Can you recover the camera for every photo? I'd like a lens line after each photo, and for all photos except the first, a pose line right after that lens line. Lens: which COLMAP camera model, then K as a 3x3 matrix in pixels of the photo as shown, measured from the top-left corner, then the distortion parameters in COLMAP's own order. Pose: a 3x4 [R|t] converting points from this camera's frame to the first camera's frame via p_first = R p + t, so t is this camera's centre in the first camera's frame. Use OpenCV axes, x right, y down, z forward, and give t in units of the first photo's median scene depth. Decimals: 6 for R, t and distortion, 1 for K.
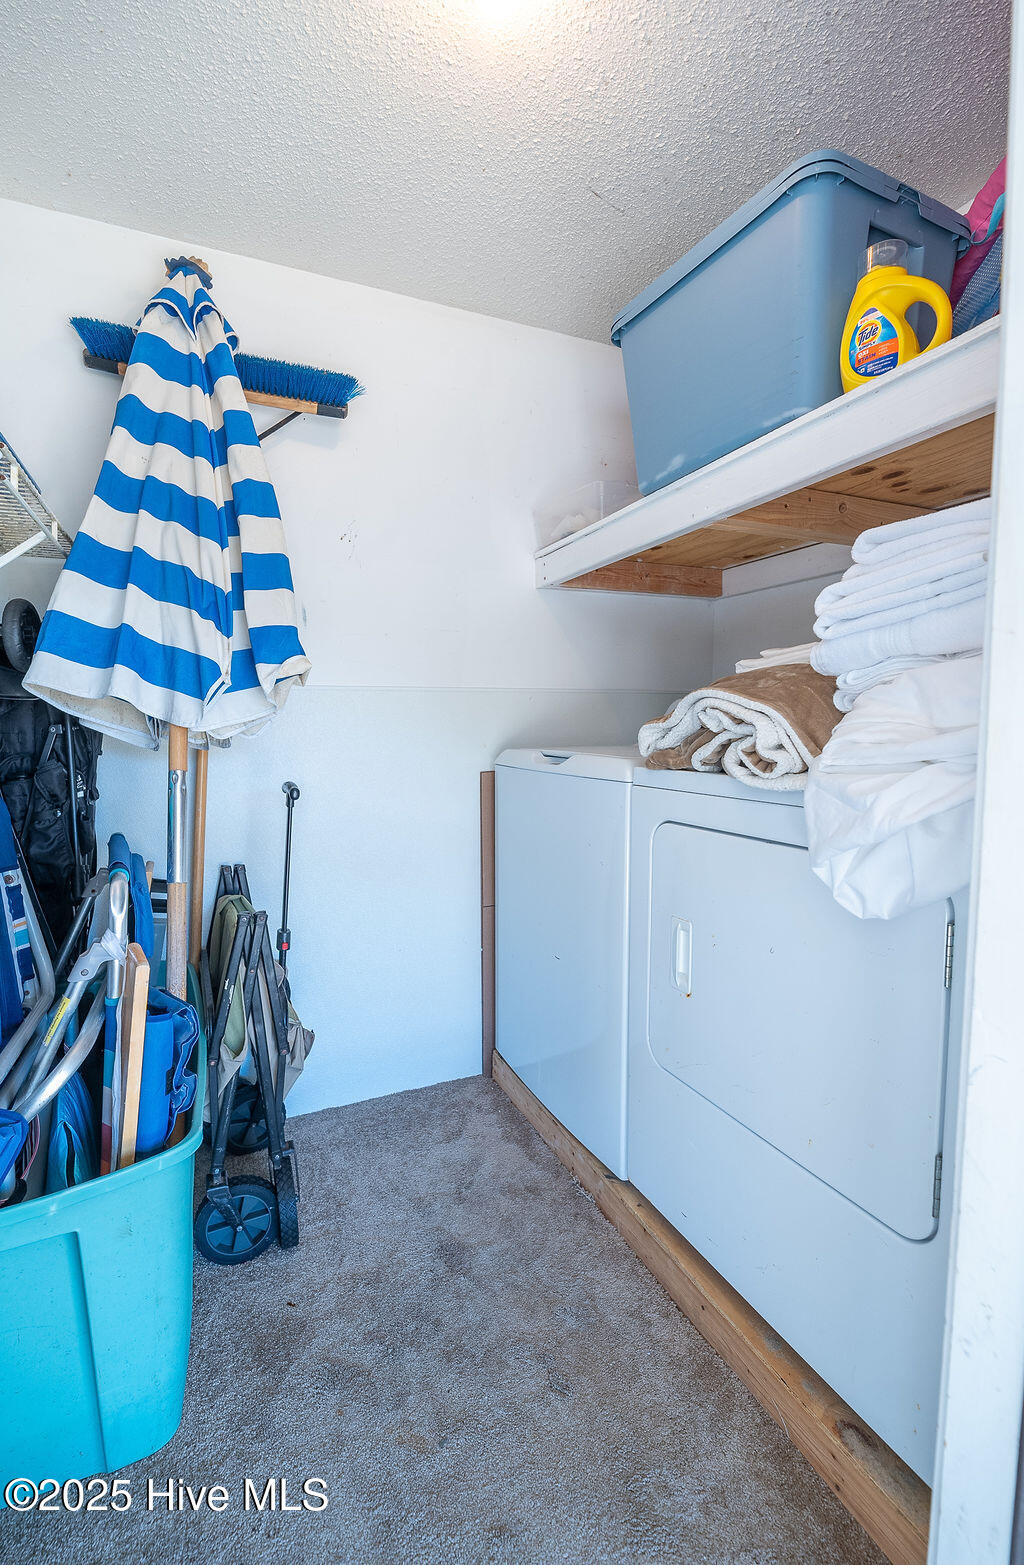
lens RADIAL K [[650.6, 0, 511.3], [0, 650.6, 776.2], [0, 0, 1]] dist [-0.000667, 0.000026]
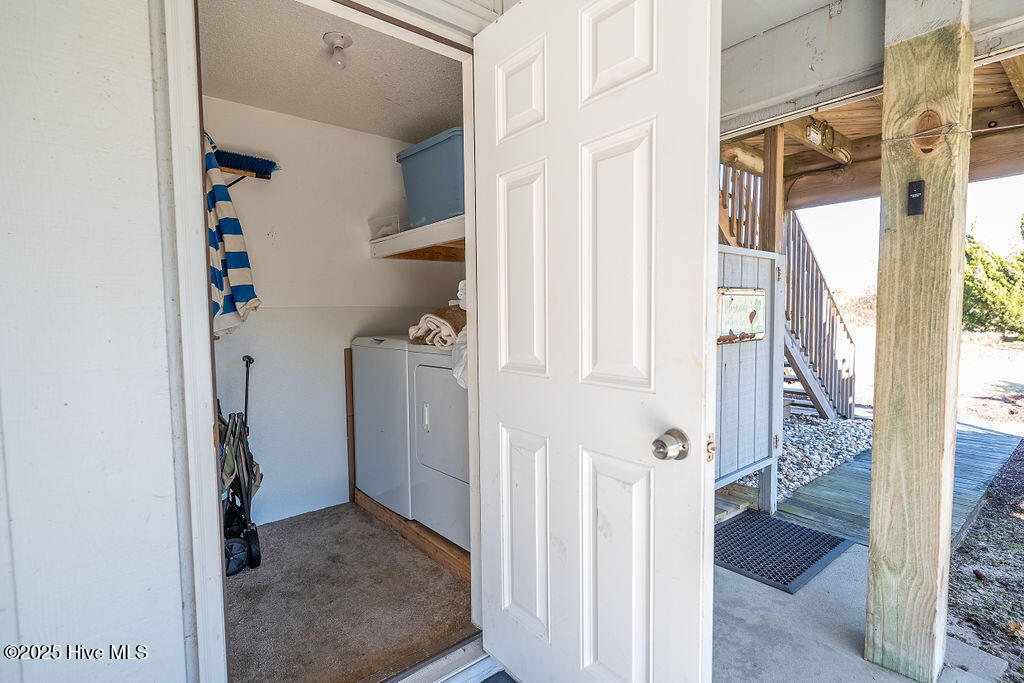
lens RADIAL K [[500.1, 0, 512.5], [0, 500.1, 345.2], [0, 0, 1]] dist [0.014452, -0.000347]
pose [[0.966395, -0.025669, 0.255778, 0.083334], [0.030382, 0.999433, -0.014490, 0.028630], [-0.255261, 0.021774, 0.966627, -0.896508]]
